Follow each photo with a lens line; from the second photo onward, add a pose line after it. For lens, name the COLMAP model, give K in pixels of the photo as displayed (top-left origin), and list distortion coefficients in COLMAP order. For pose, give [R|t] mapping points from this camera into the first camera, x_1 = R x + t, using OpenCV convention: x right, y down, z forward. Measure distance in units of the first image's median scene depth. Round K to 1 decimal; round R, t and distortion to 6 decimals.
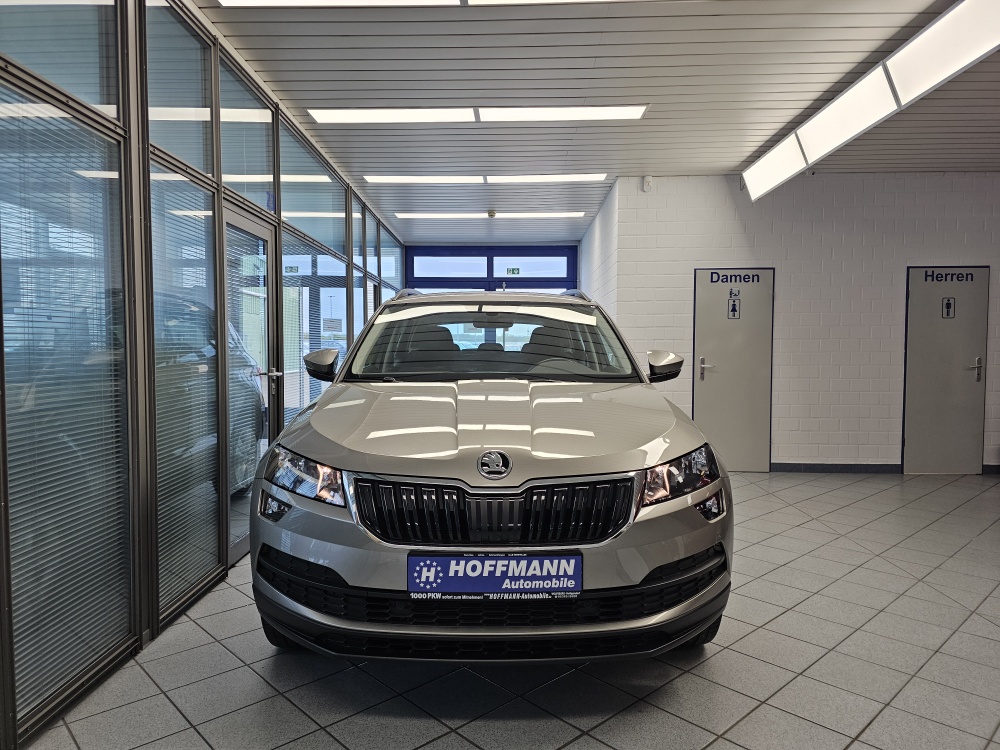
lens RADIAL K [[682.7, 0, 502.3], [0, 682.7, 369.3], [0, 0, 1]] dist [0.061418, -0.074805]
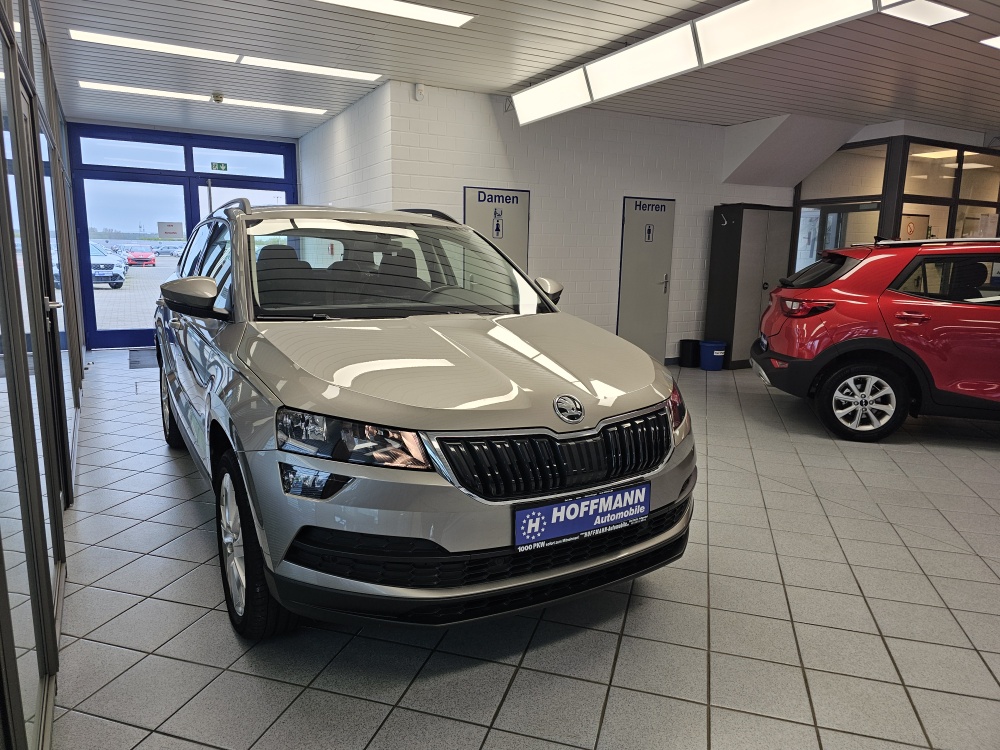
lens RADIAL K [[682.7, 0, 502.3], [0, 682.7, 369.3], [0, 0, 1]] dist [0.061418, -0.074805]
pose [[0.857813, -0.071017, 0.509033, -0.629229], [-0.001384, 0.990085, 0.140461, -0.061059], [-0.513961, -0.121194, 0.849209, 0.215028]]
